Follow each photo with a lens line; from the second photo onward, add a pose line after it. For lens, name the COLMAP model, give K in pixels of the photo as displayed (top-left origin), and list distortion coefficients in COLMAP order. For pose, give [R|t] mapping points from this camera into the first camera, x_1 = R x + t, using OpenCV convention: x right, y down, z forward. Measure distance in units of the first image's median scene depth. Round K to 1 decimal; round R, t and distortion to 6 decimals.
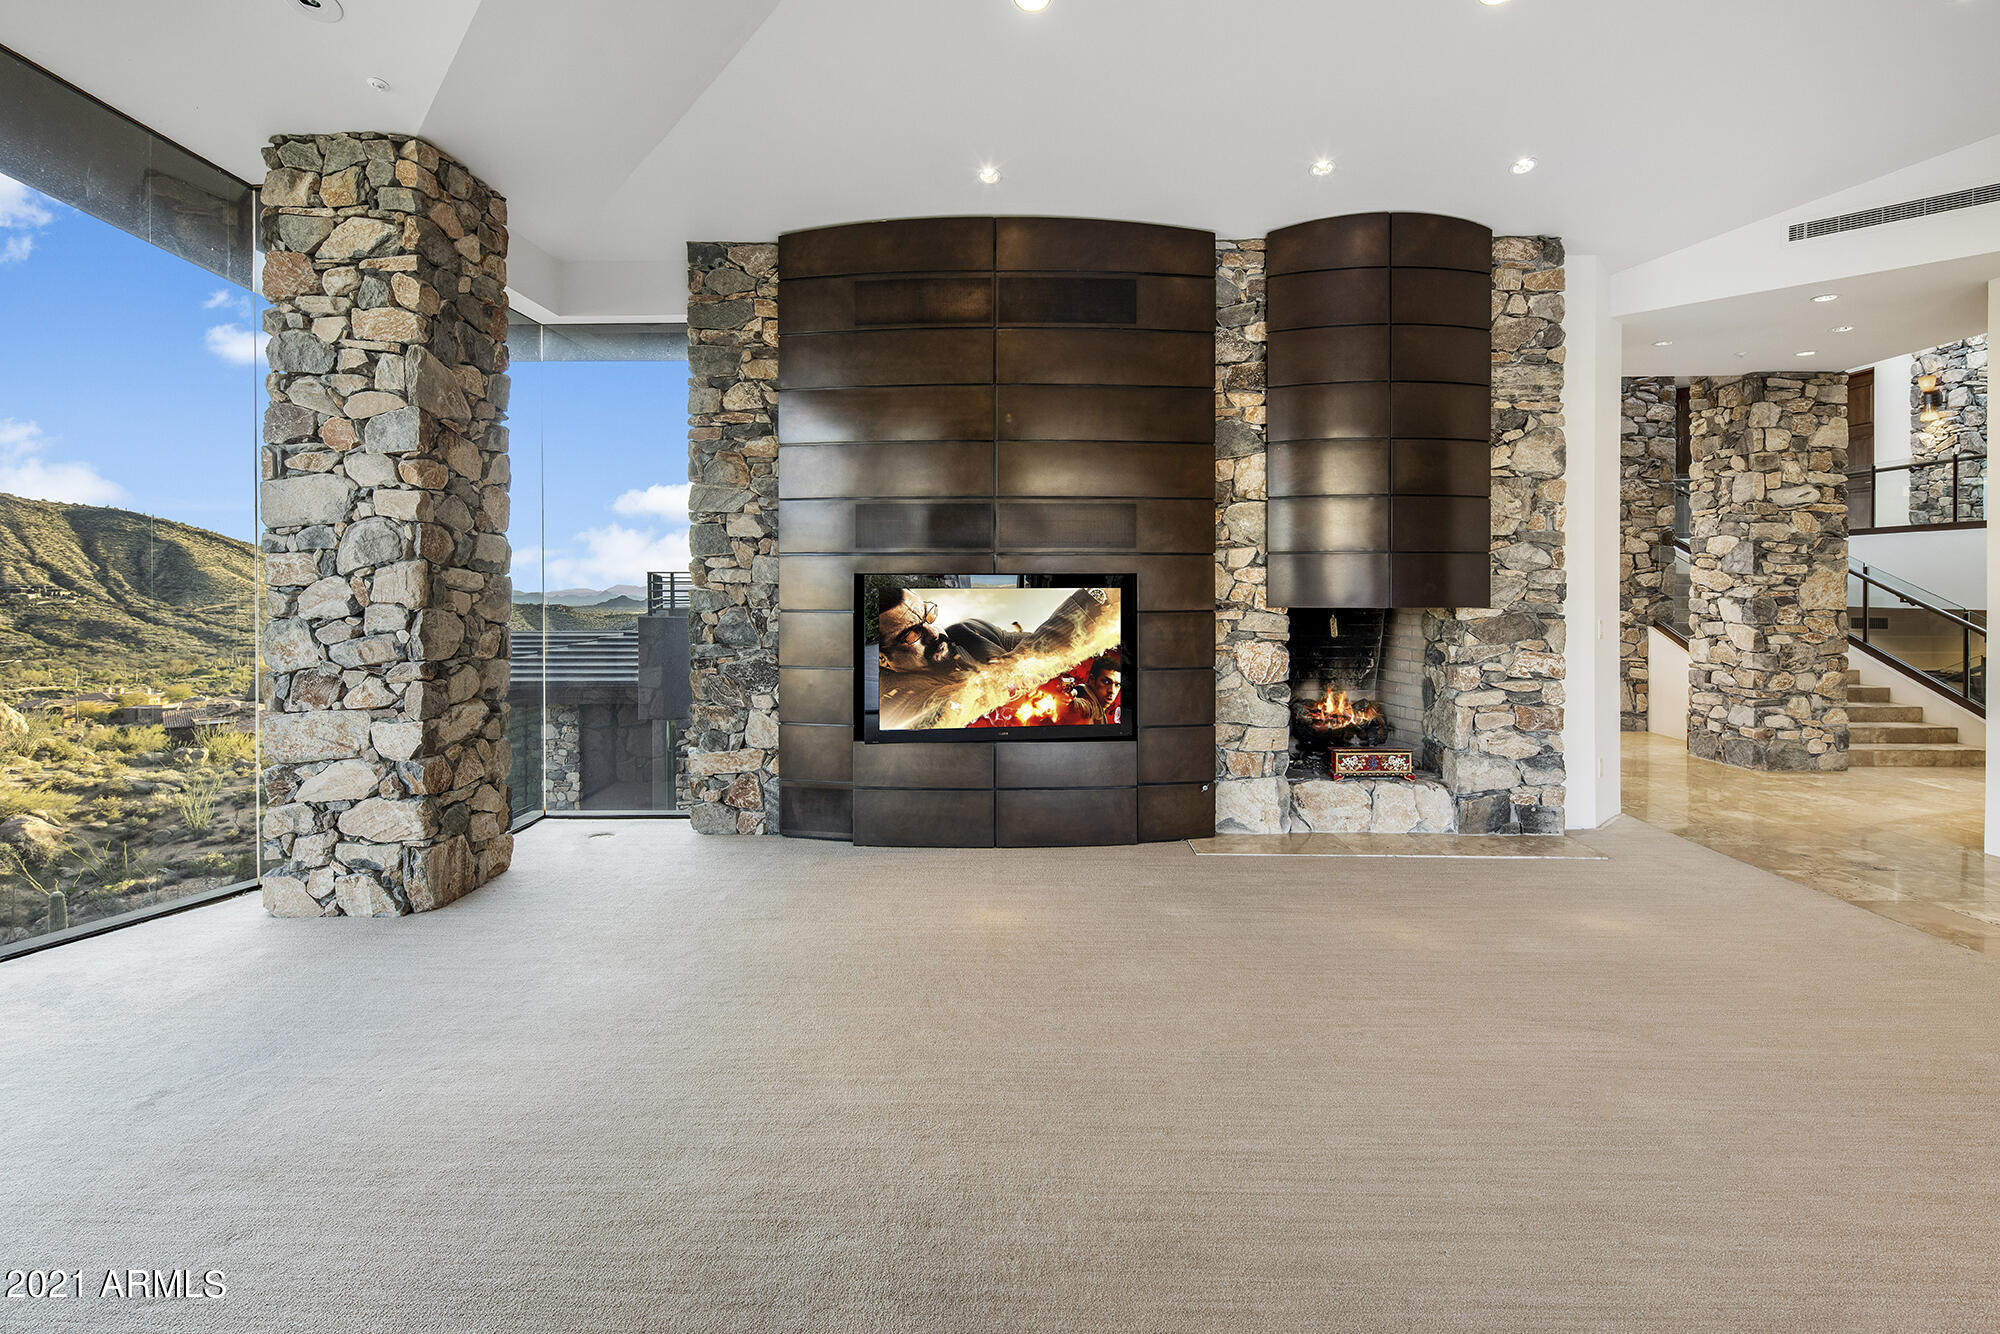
lens RADIAL K [[967.4, 0, 999.5], [0, 967.4, 597.5], [0, 0, 1]] dist [0.006029, -0.004965]
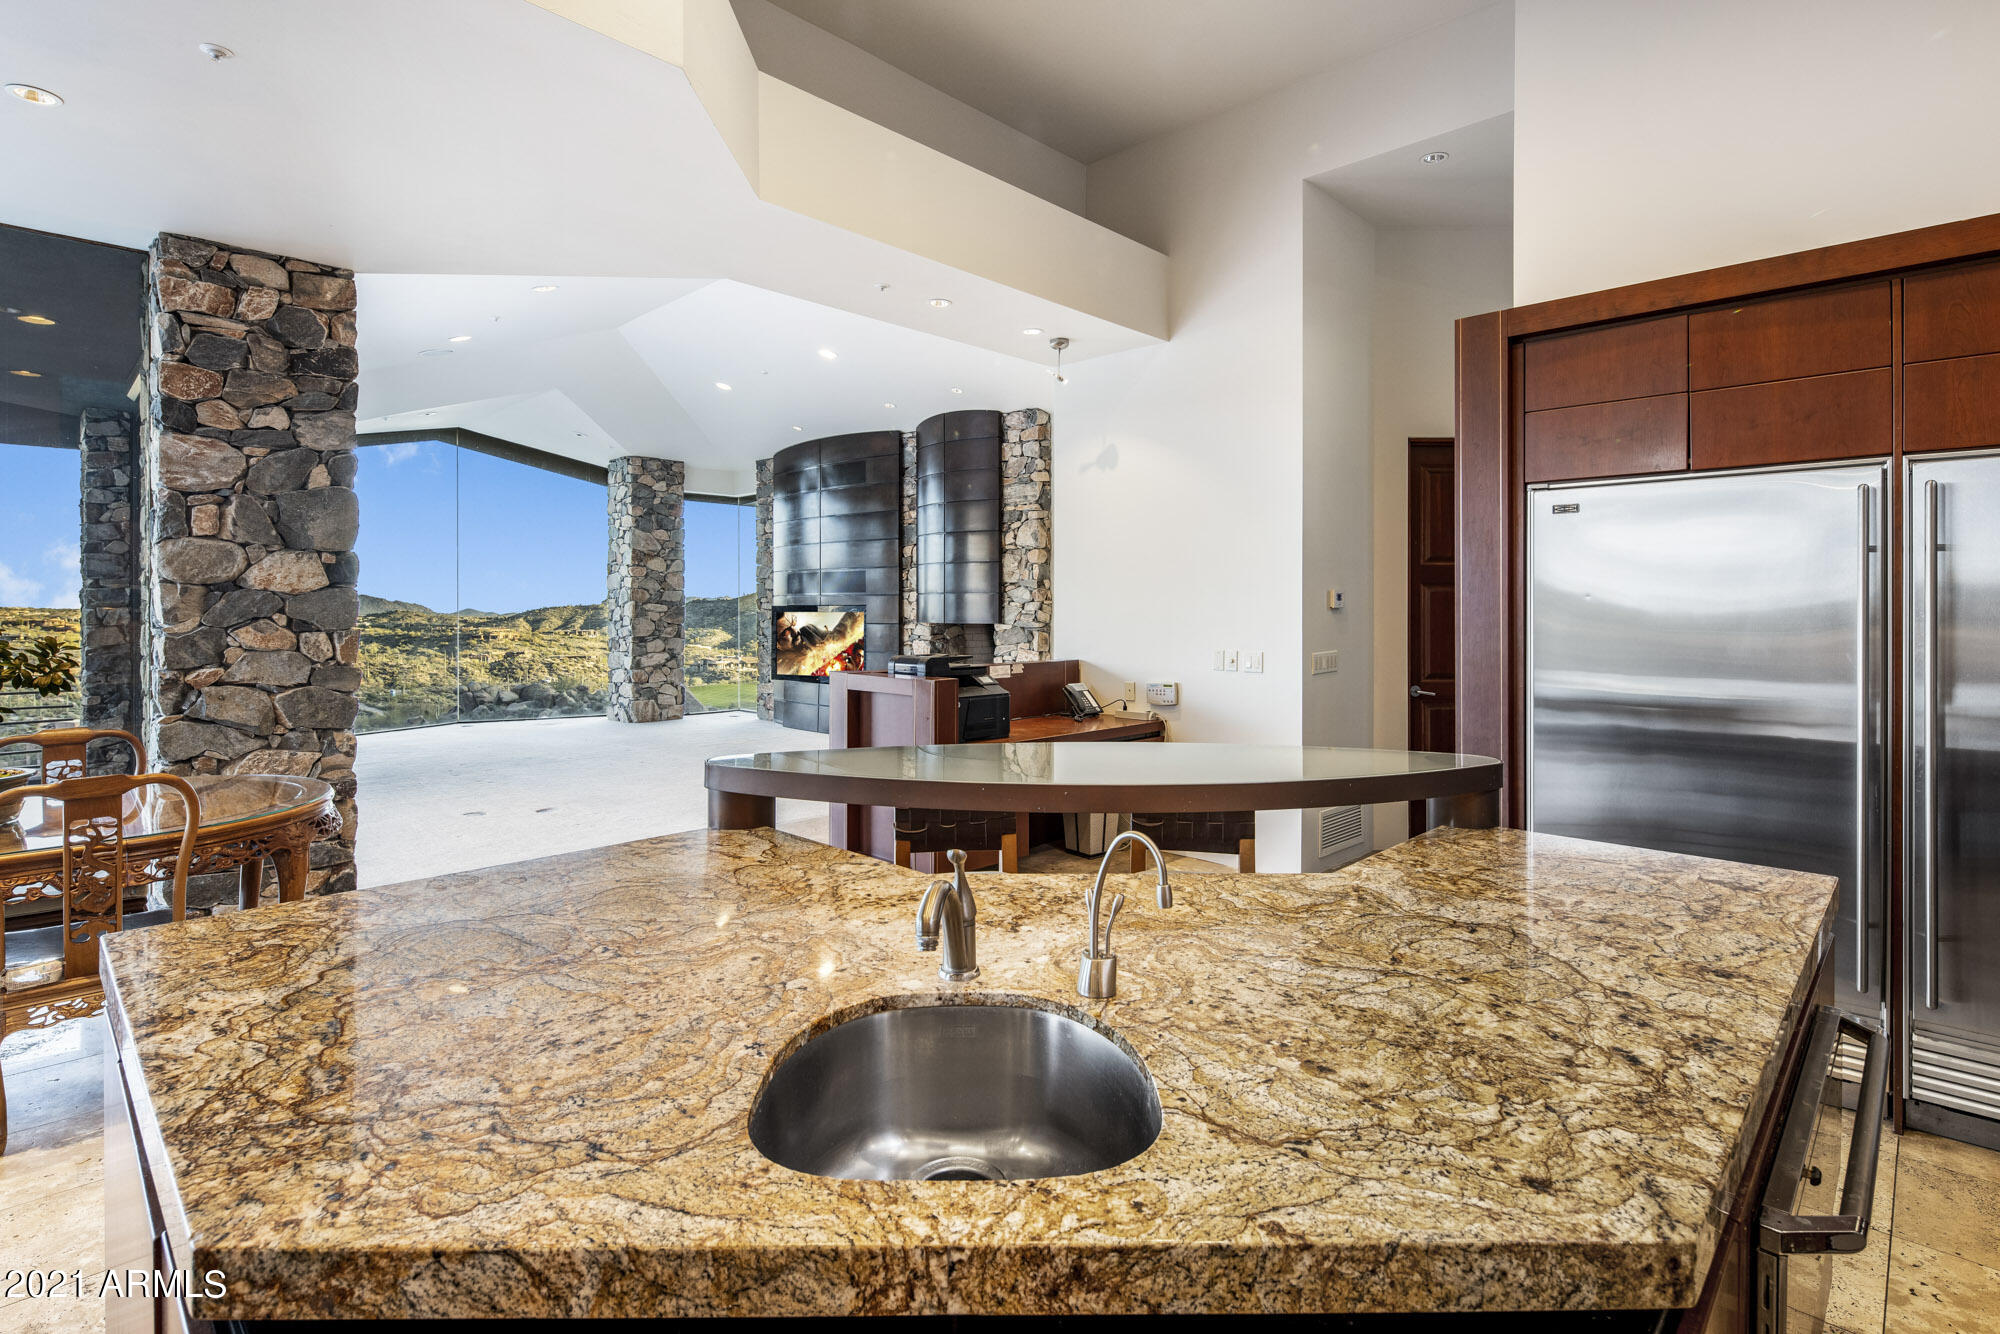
lens RADIAL K [[967.4, 0, 999.6], [0, 967.4, 611.2], [0, 0, 1]] dist [0.006029, -0.004965]
pose [[0.736707, 0.002463, -0.676207, 1.732126], [-0.009496, 0.999932, -0.006704, 0.000491], [0.676145, 0.011360, 0.736681, -0.312795]]
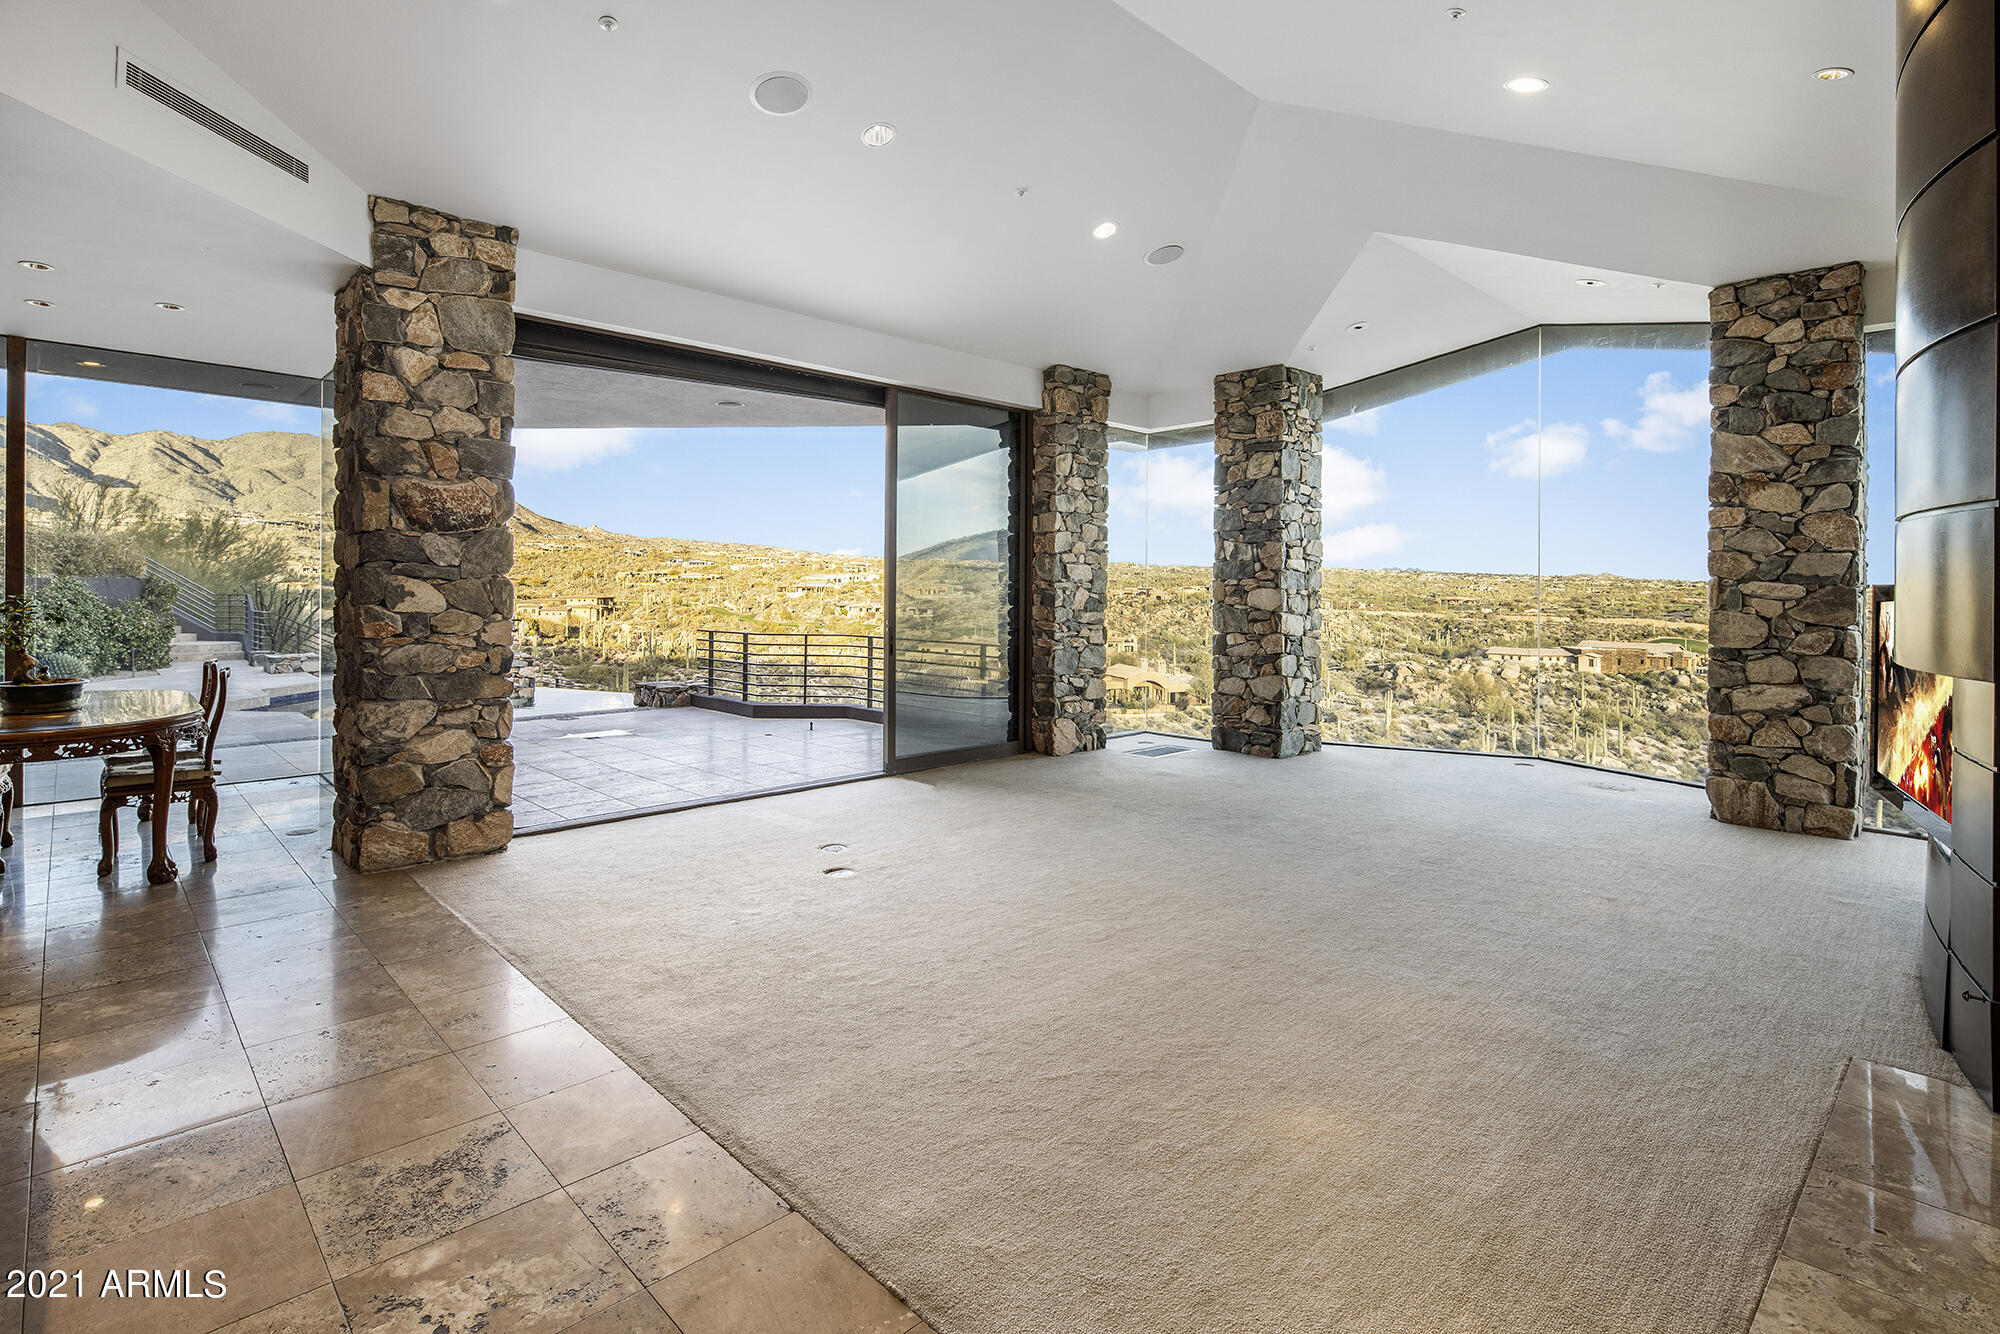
lens RADIAL K [[967.4, 0, 1000.5], [0, 967.4, 590.0], [0, 0, 1]] dist [0.006029, -0.004965]
pose [[-0.700514, -0.000819, -0.713638, 0.950858], [-0.013475, 0.999836, 0.012080, -0.017440], [0.713511, 0.018078, -0.700410, 1.002016]]
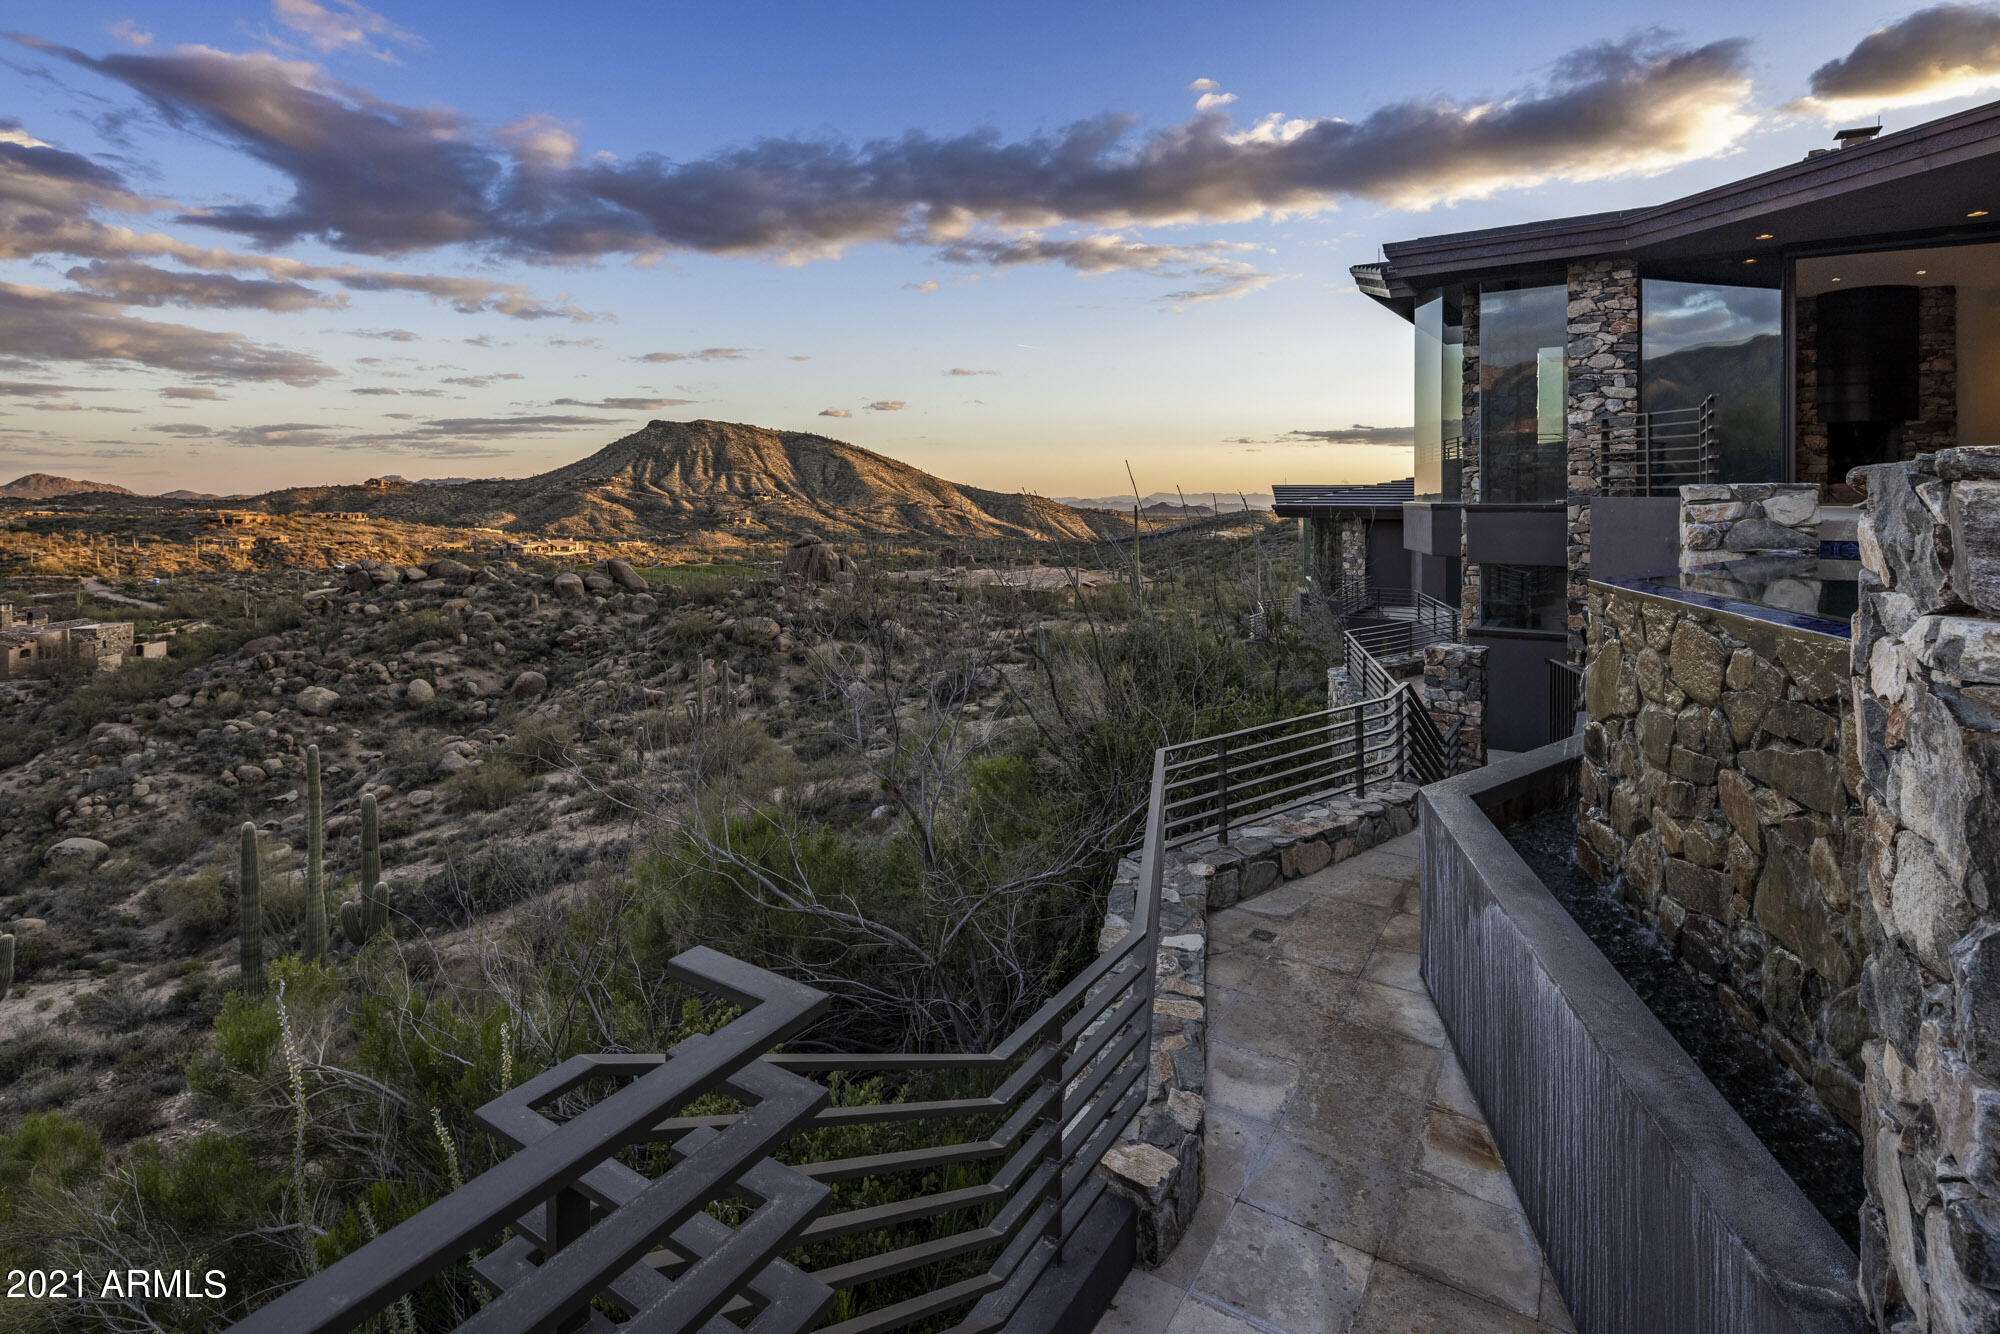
lens RADIAL K [[967.4, 0, 997.7], [0, 967.4, 502.2], [0, 0, 1]] dist [0.006029, -0.004965]
pose [[0.859768, 0.007556, -0.510629, -0.362388], [-0.009269, 0.999957, -0.000809, 0.281380], [0.510601, 0.005428, 0.859801, -2.835835]]
